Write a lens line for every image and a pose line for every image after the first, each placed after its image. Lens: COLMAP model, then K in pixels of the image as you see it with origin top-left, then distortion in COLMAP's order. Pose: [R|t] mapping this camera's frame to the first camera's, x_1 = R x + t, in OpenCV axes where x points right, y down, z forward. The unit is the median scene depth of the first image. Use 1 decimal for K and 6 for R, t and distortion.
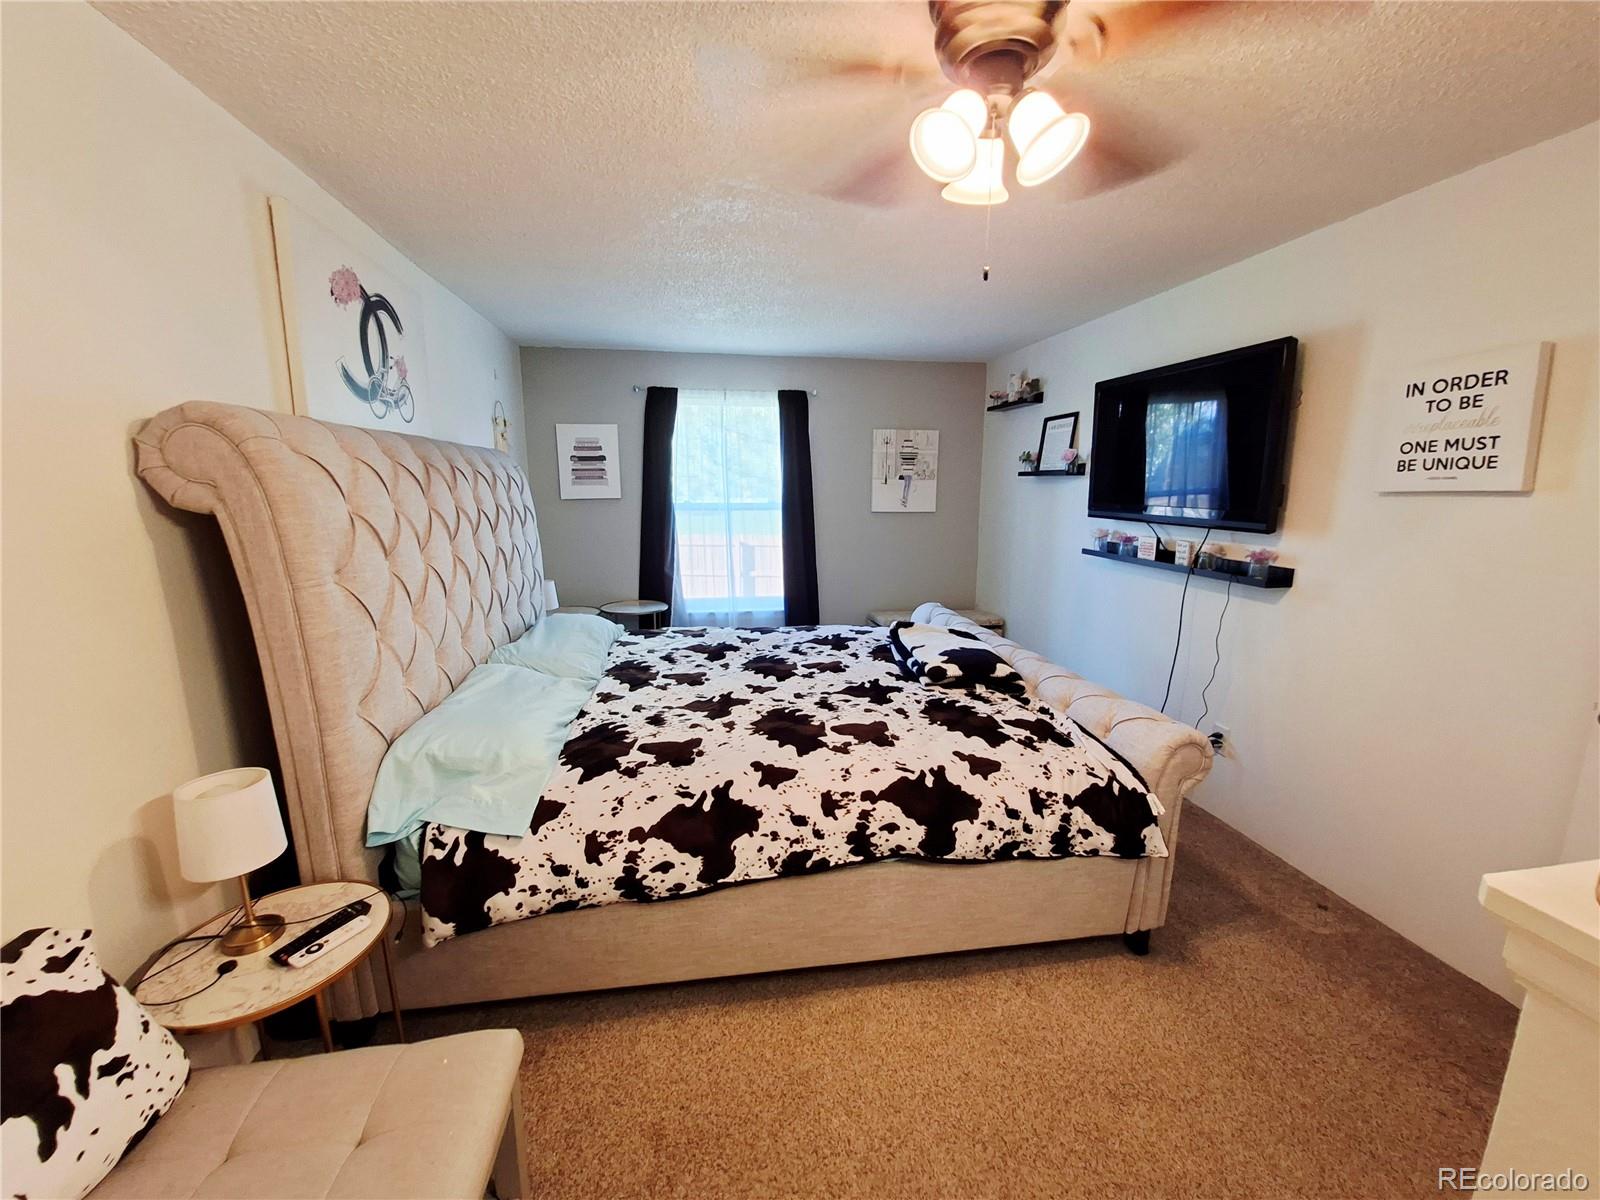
lens RADIAL K [[631.1, 0, 803.0], [0, 631.1, 602.7], [0, 0, 1]] dist [-0.006429, -0.001222]
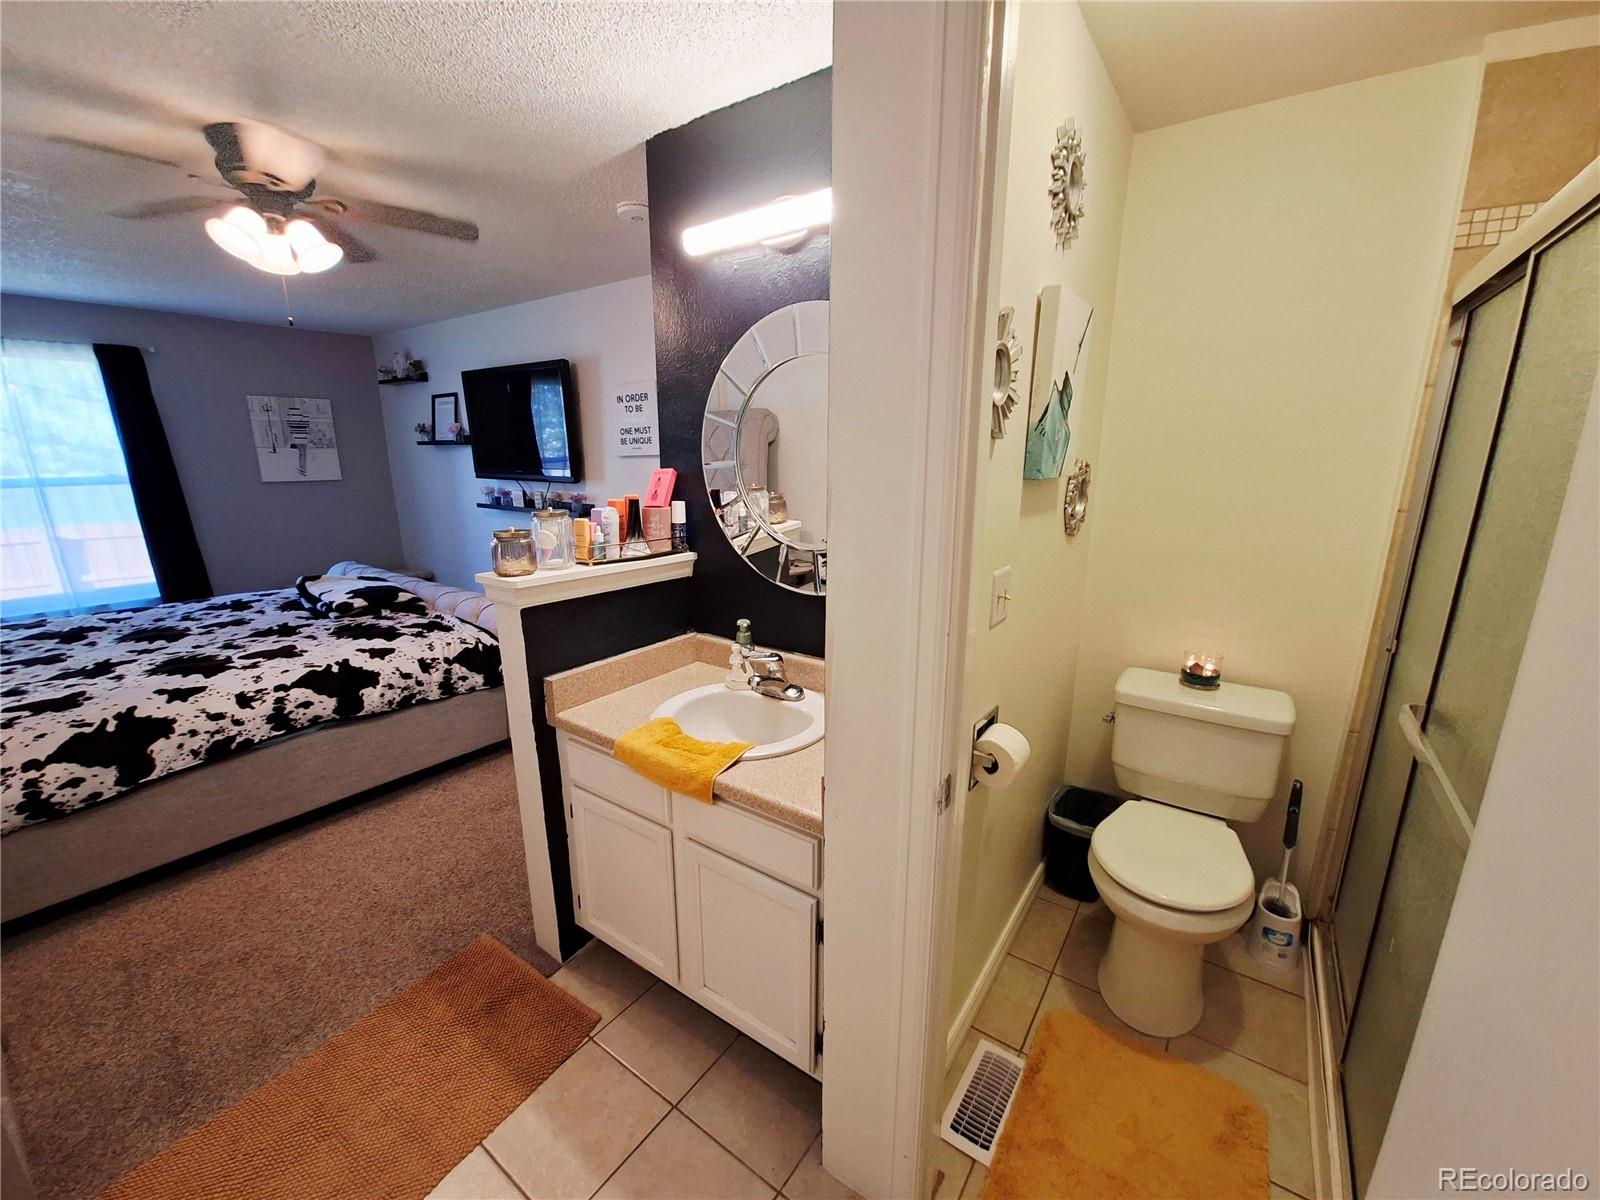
lens RADIAL K [[631.1, 0, 802.2], [0, 631.1, 599.4], [0, 0, 1]] dist [-0.006429, -0.001222]
pose [[0.704188, -0.165173, 0.690534, -0.006338], [0.132706, 0.986044, 0.100527, 0.115394], [-0.697501, 0.020848, 0.716280, -0.646668]]
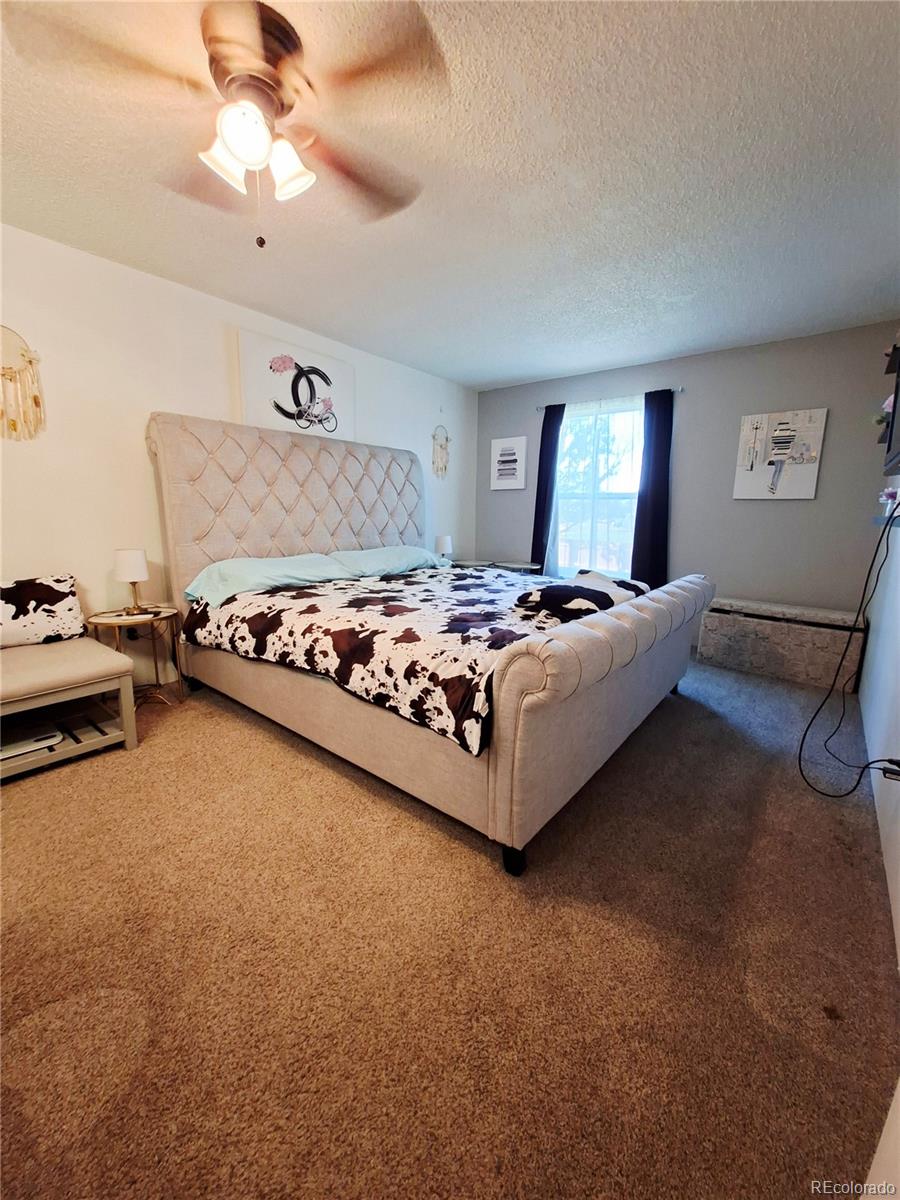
lens RADIAL K [[473.3, 0, 449.7], [0, 473.3, 599.1], [0, 0, 1]] dist [-0.006429, -0.001222]
pose [[0.668490, 0.141701, -0.730097, 0.946706], [-0.151936, 0.986998, 0.052445, 0.113656], [0.728036, 0.075869, 0.681328, 0.394047]]
